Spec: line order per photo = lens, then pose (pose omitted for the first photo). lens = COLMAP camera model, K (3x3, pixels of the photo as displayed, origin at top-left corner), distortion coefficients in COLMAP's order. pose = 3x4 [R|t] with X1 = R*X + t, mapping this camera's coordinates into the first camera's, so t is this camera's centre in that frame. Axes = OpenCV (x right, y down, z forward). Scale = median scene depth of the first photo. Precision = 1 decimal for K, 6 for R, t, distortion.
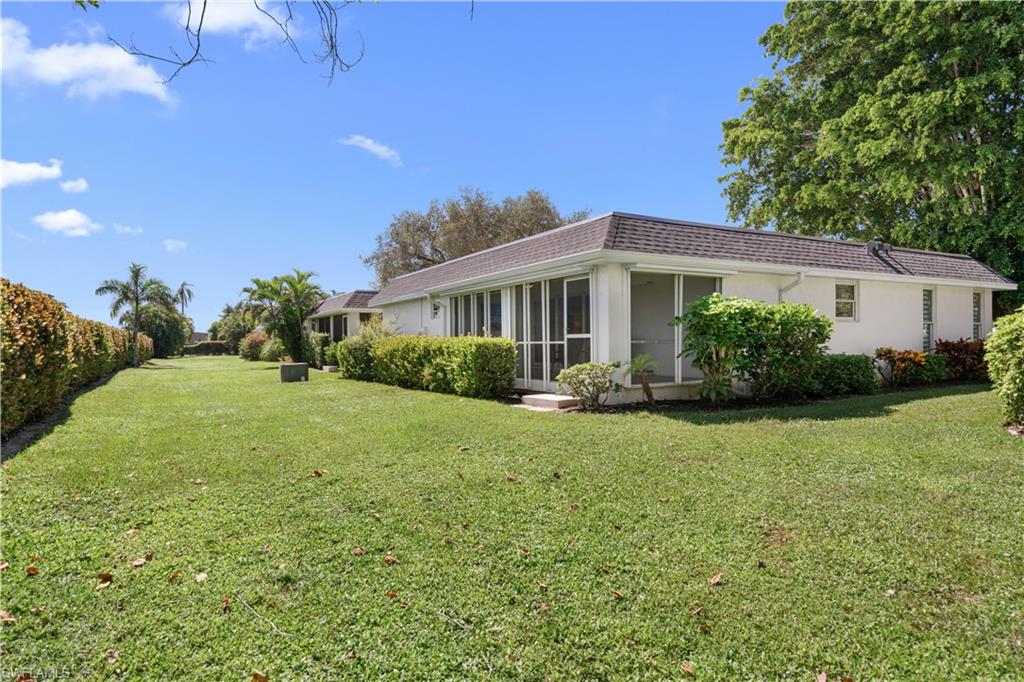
lens RADIAL K [[592.1, 0, 512.0], [0, 592.1, 341.0], [0, 0, 1]] dist [-0.002627, 0.033235]
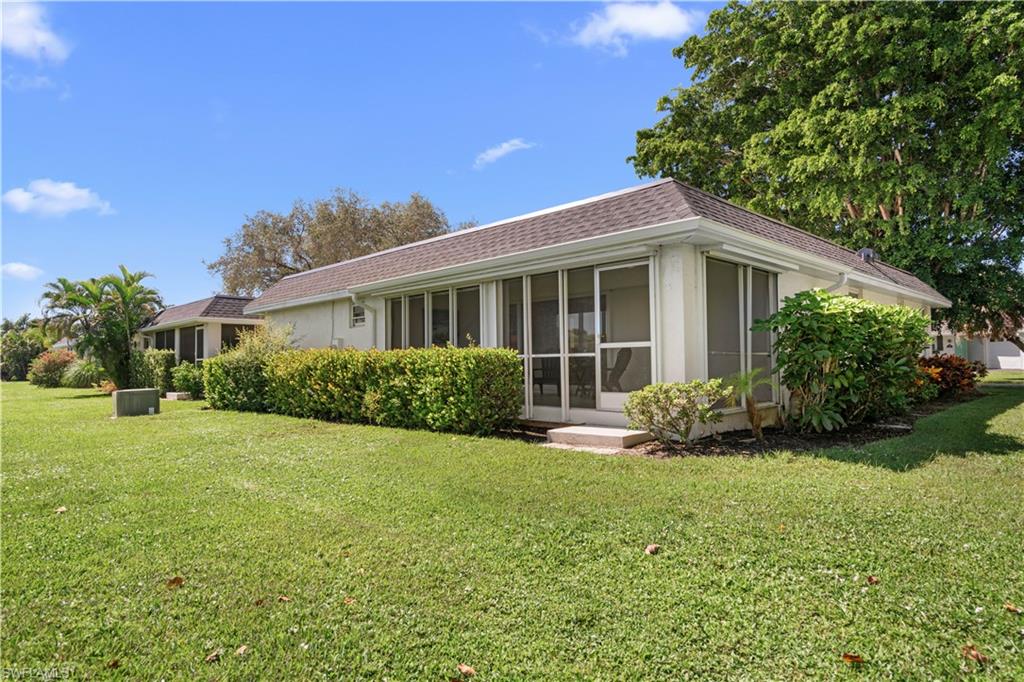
lens RADIAL K [[594.4, 0, 512.0], [0, 594.4, 341.0], [0, 0, 1]] dist [-0.003156, 0.012438]
pose [[0.966031, 0.008900, 0.258272, -0.118078], [0.001254, 0.999234, -0.039123, 0.008446], [-0.258422, 0.038118, 0.965280, 0.190563]]
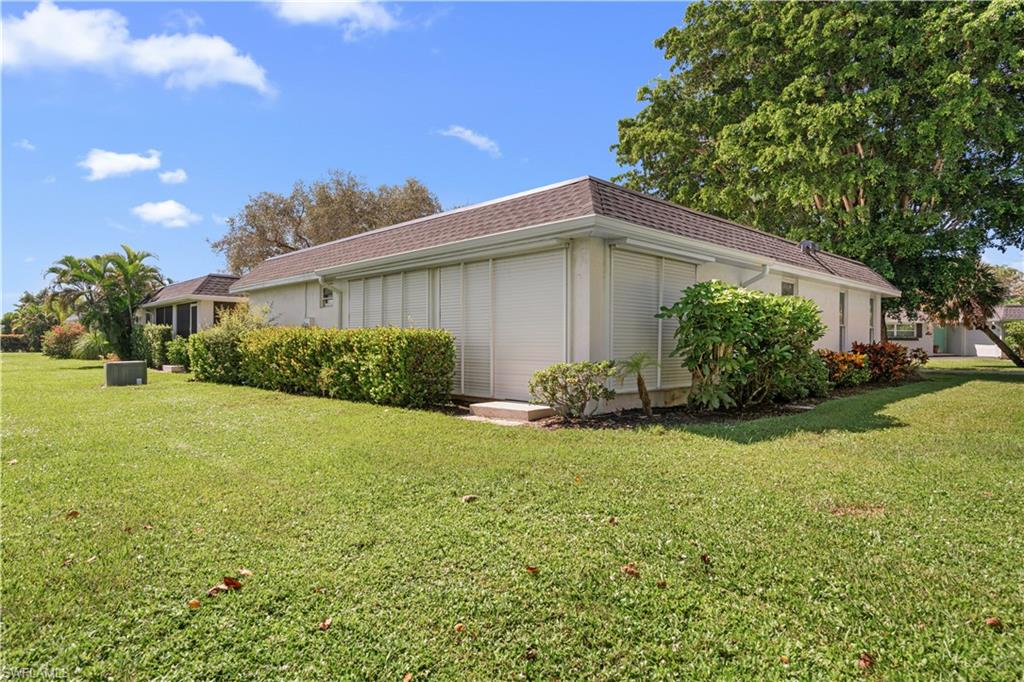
lens RADIAL K [[581.7, 0, 512.0], [0, 581.7, 341.0], [0, 0, 1]] dist [0.003749, 0.003256]
pose [[0.969651, 0.016130, 0.243959, -0.067081], [-0.015431, 0.999870, -0.004777, 0.007141], [-0.244005, 0.000867, 0.969774, 0.142915]]
